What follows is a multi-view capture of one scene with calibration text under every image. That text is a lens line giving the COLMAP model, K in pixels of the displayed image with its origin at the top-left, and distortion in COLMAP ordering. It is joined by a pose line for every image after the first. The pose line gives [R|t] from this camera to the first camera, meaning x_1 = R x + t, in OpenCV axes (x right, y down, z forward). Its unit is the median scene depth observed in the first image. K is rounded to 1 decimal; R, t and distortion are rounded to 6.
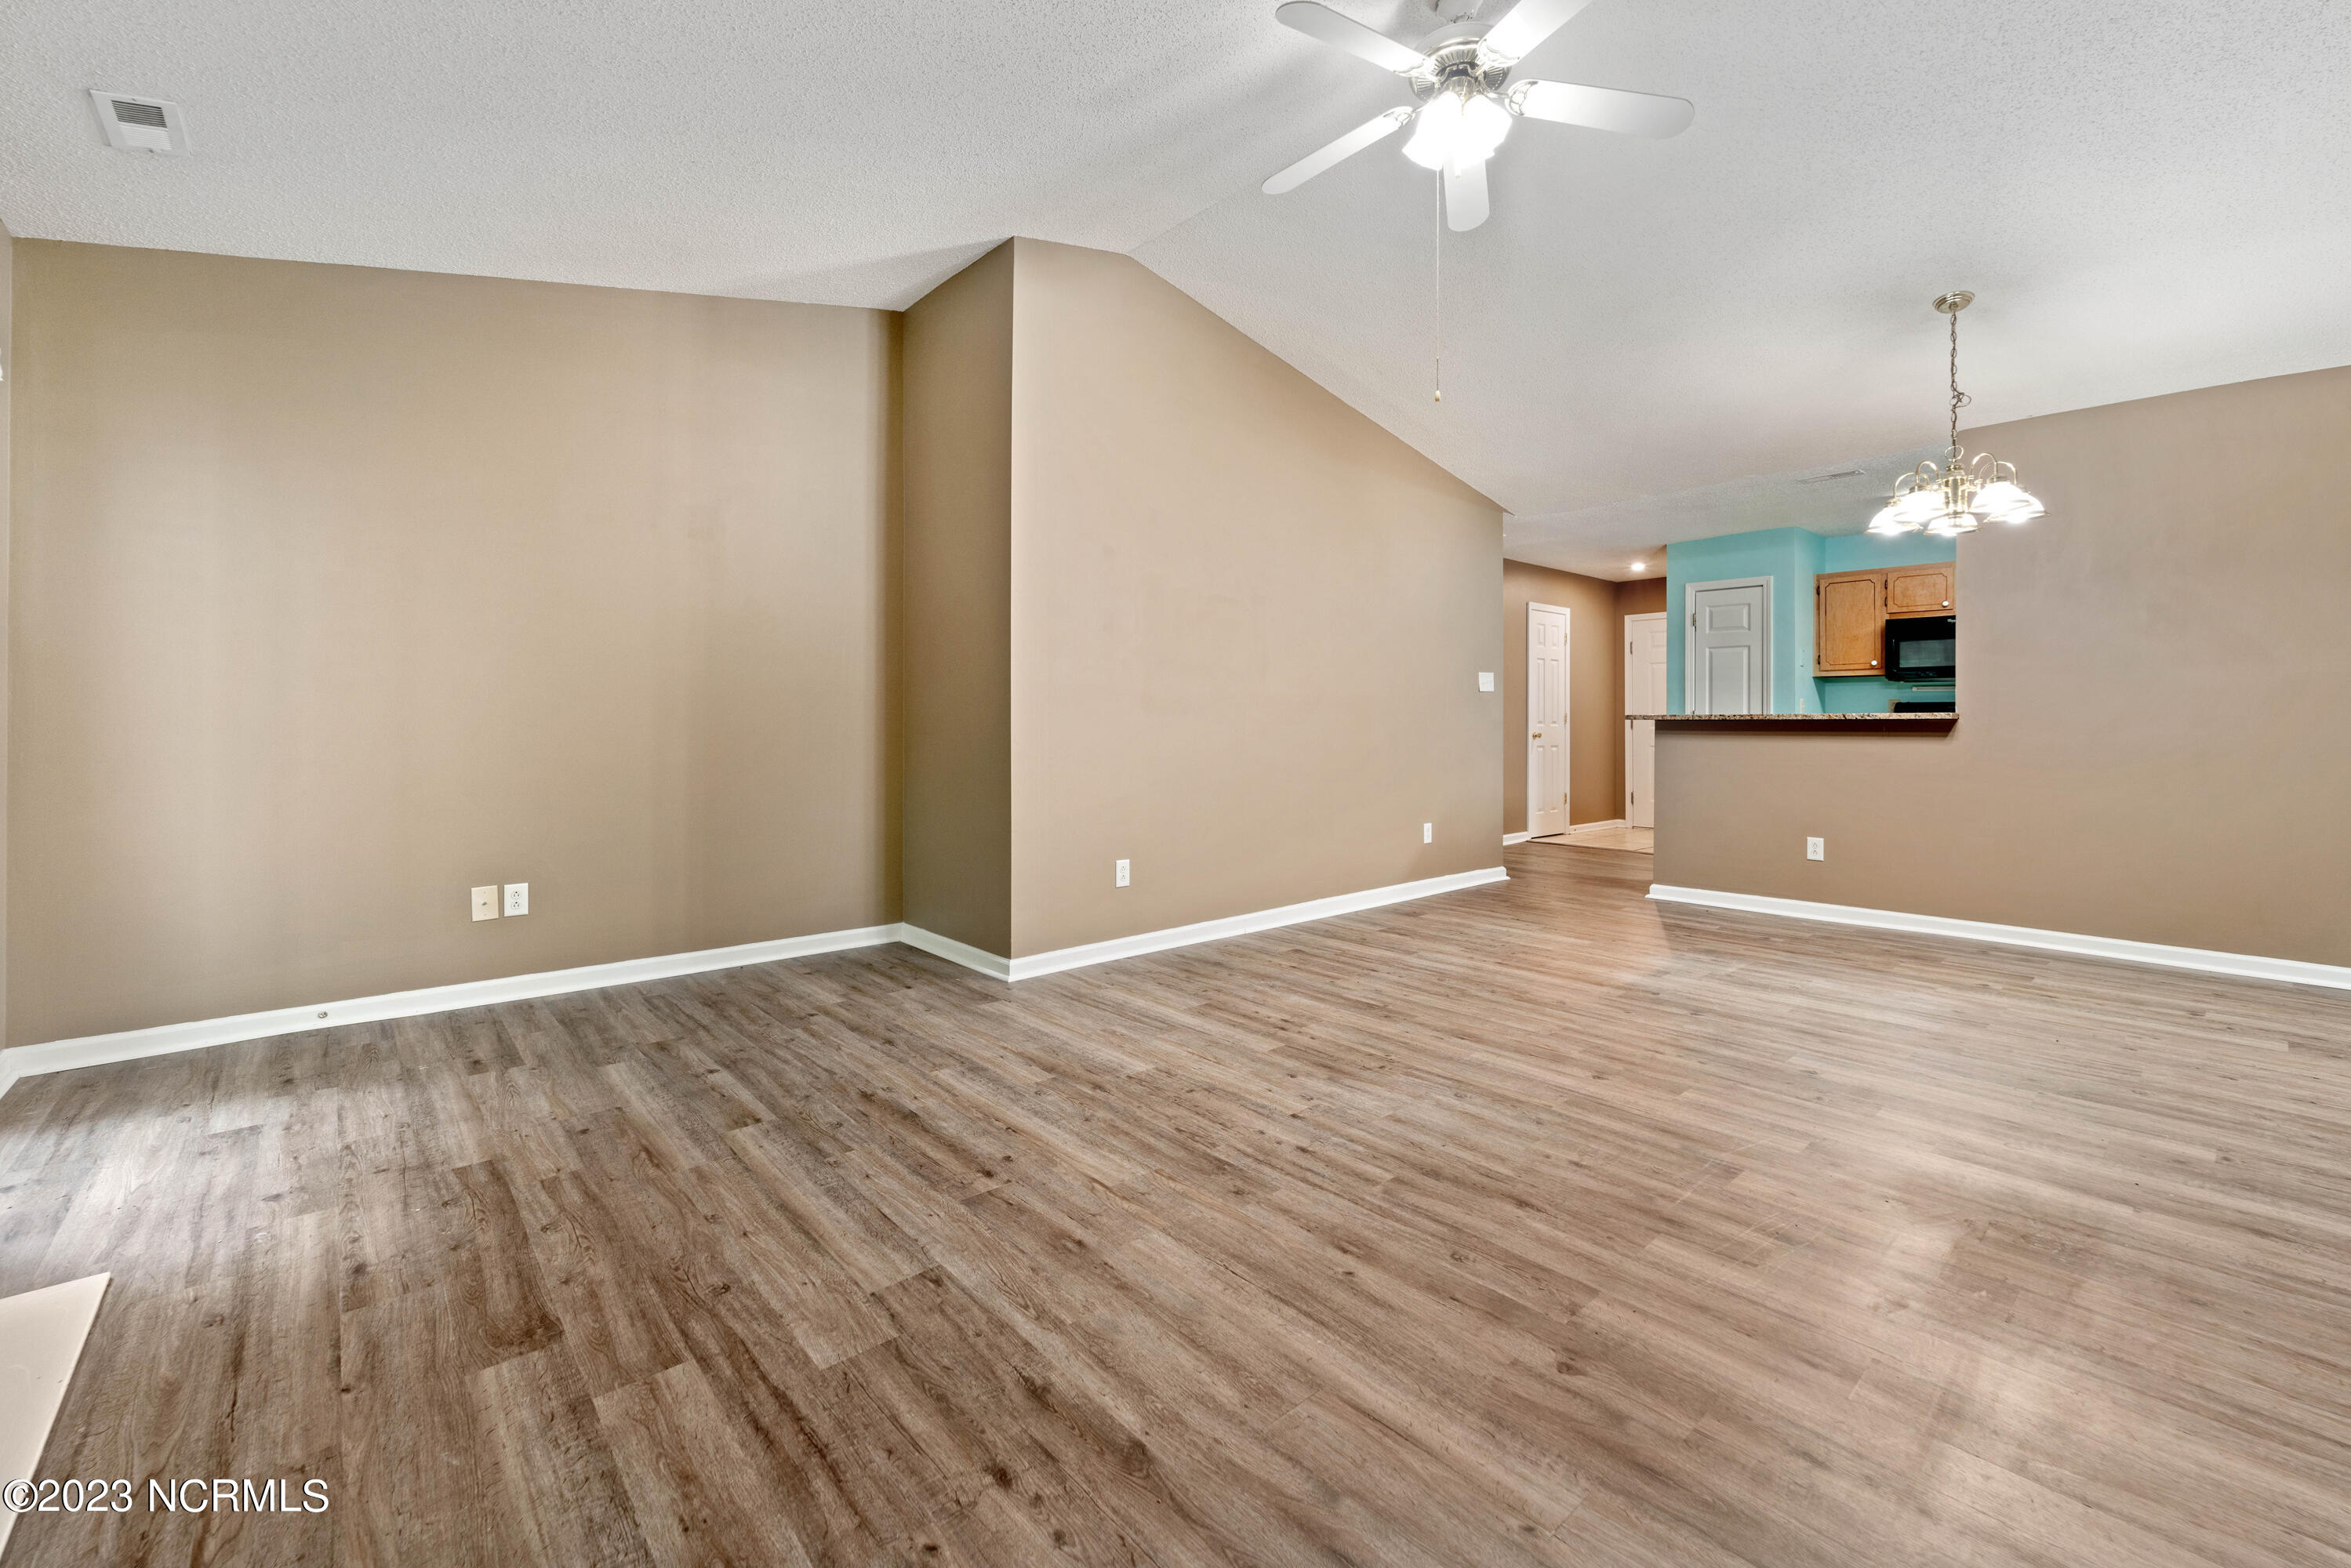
lens RADIAL K [[968.0, 0, 1166.4], [0, 968.0, 726.8], [0, 0, 1]] dist [-0.000128, -0.000194]
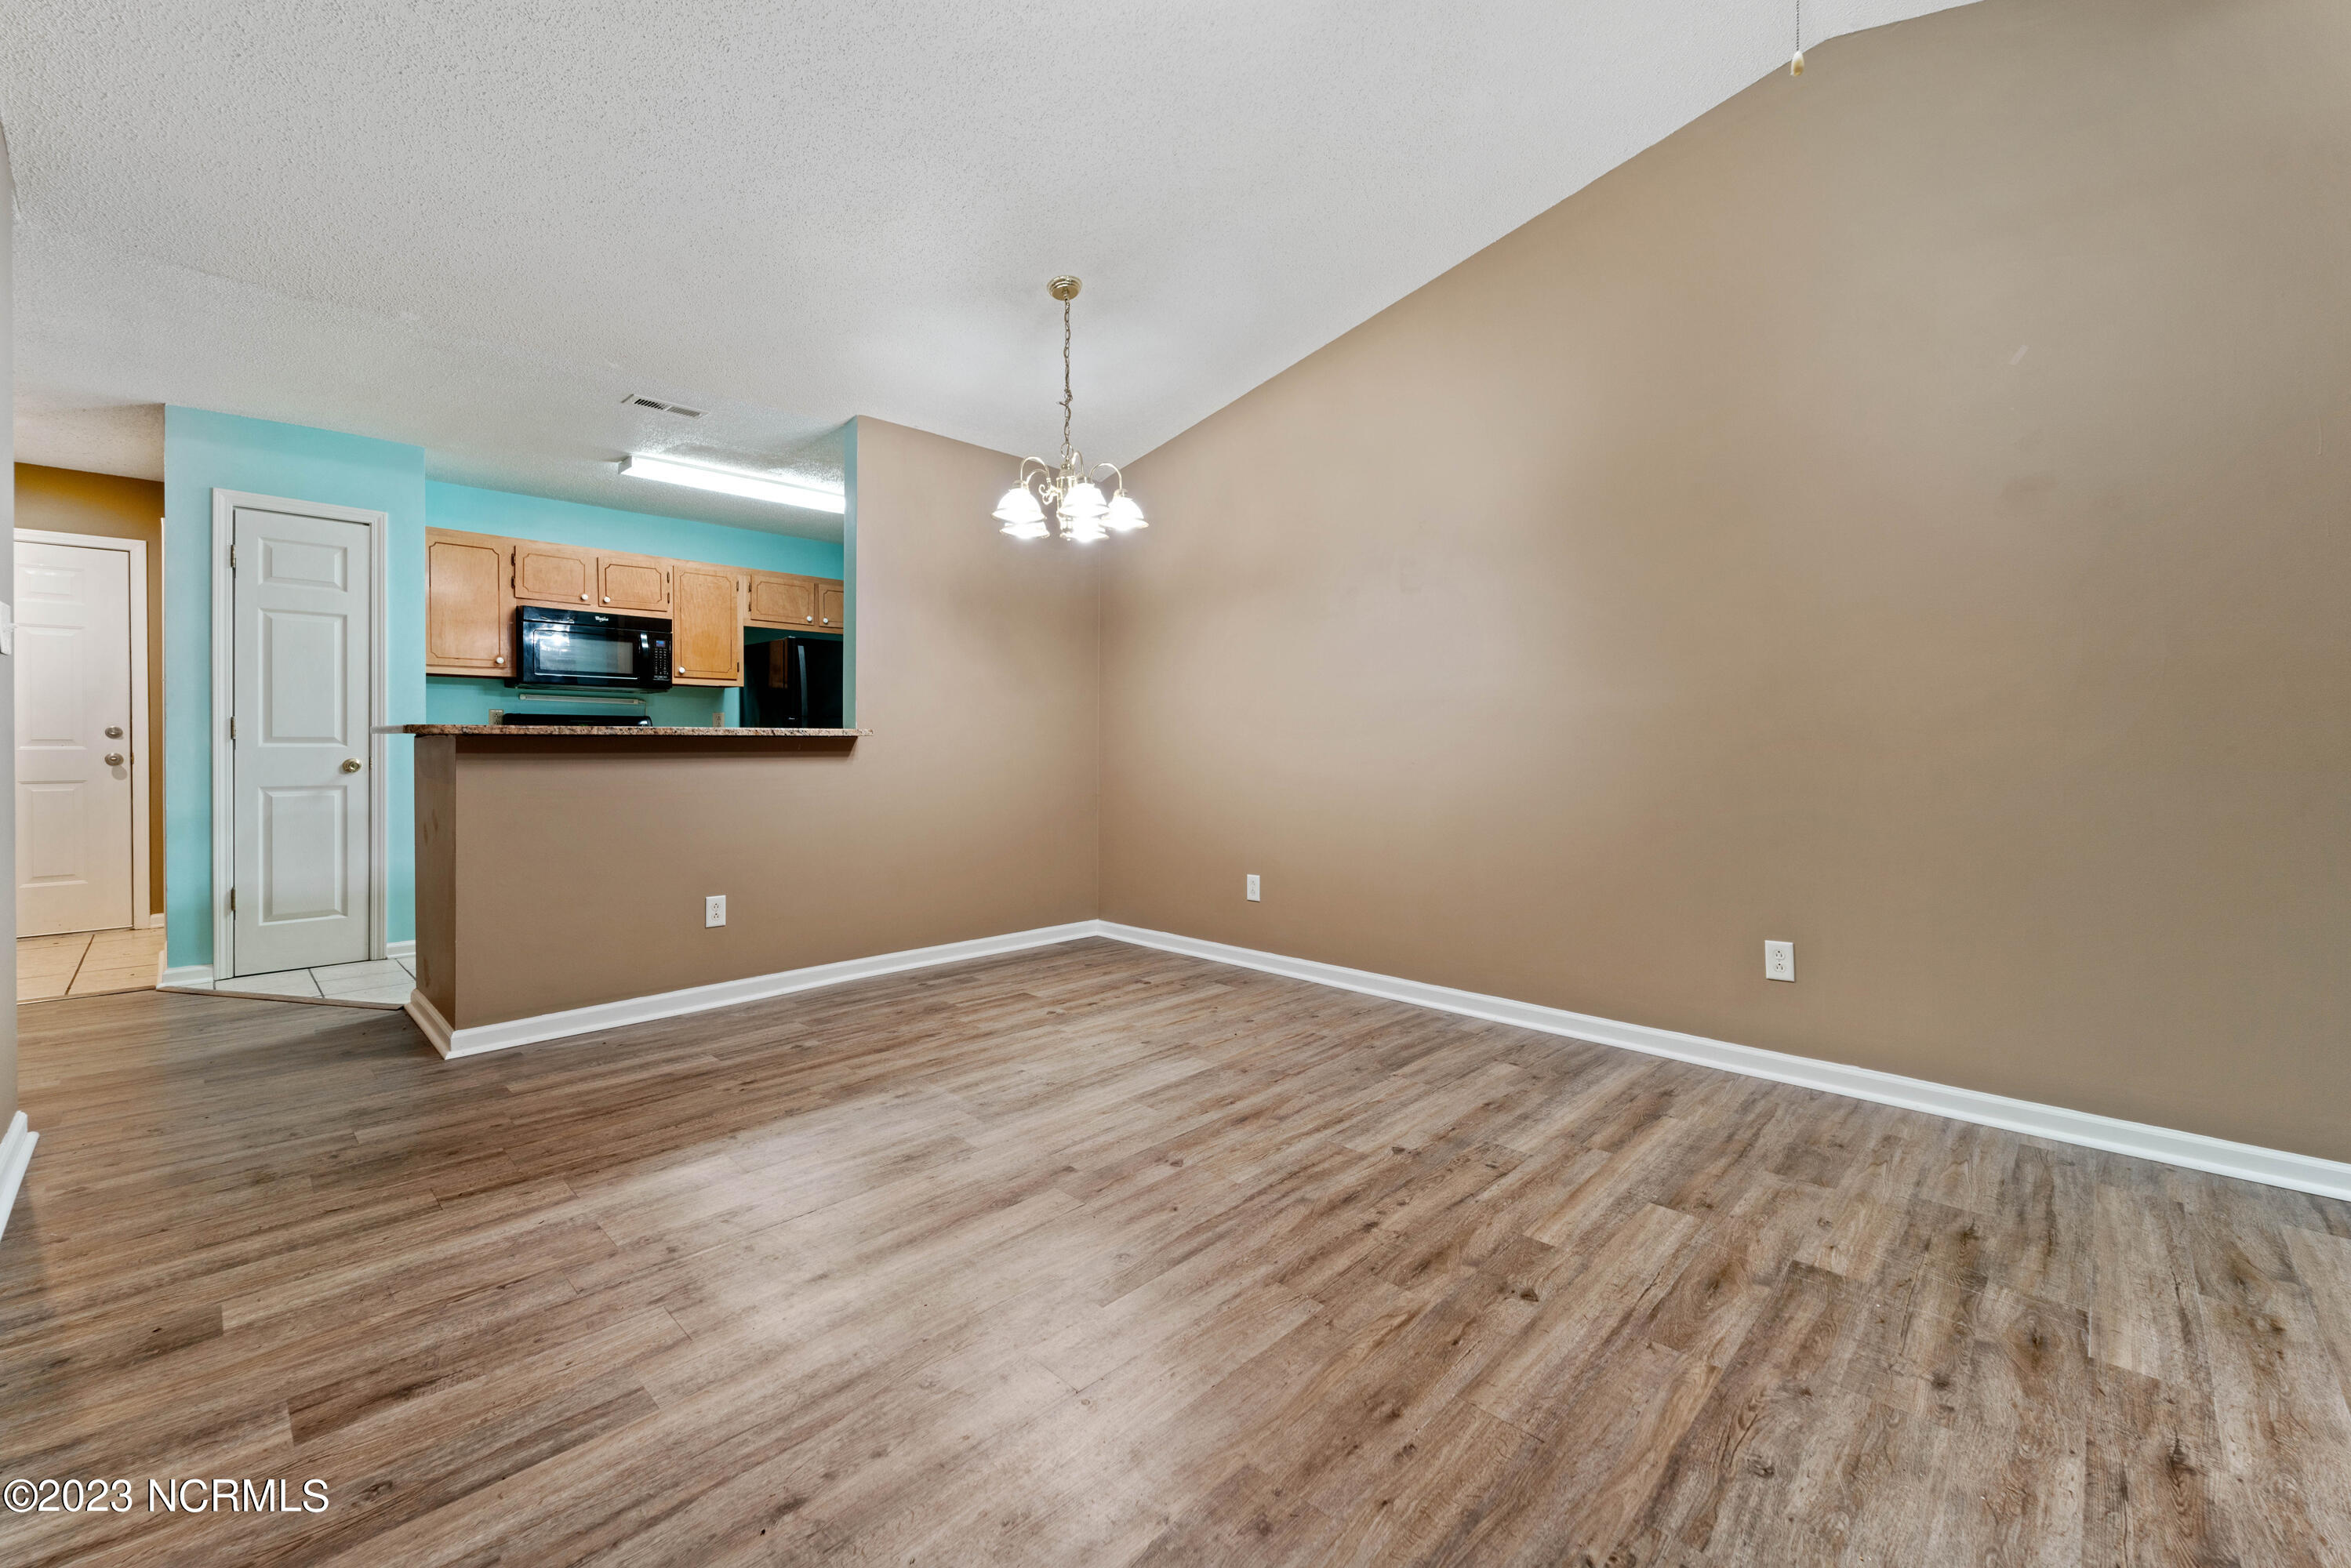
lens RADIAL K [[971.6, 0, 1180.4], [0, 971.6, 743.2], [0, 0, 1]] dist [0.001245, 0.000023]
pose [[-0.092668, -0.003551, 0.995691, -0.201908], [0.003098, 0.999988, 0.003855, -0.007451], [-0.995692, 0.003442, -0.092656, 1.520005]]
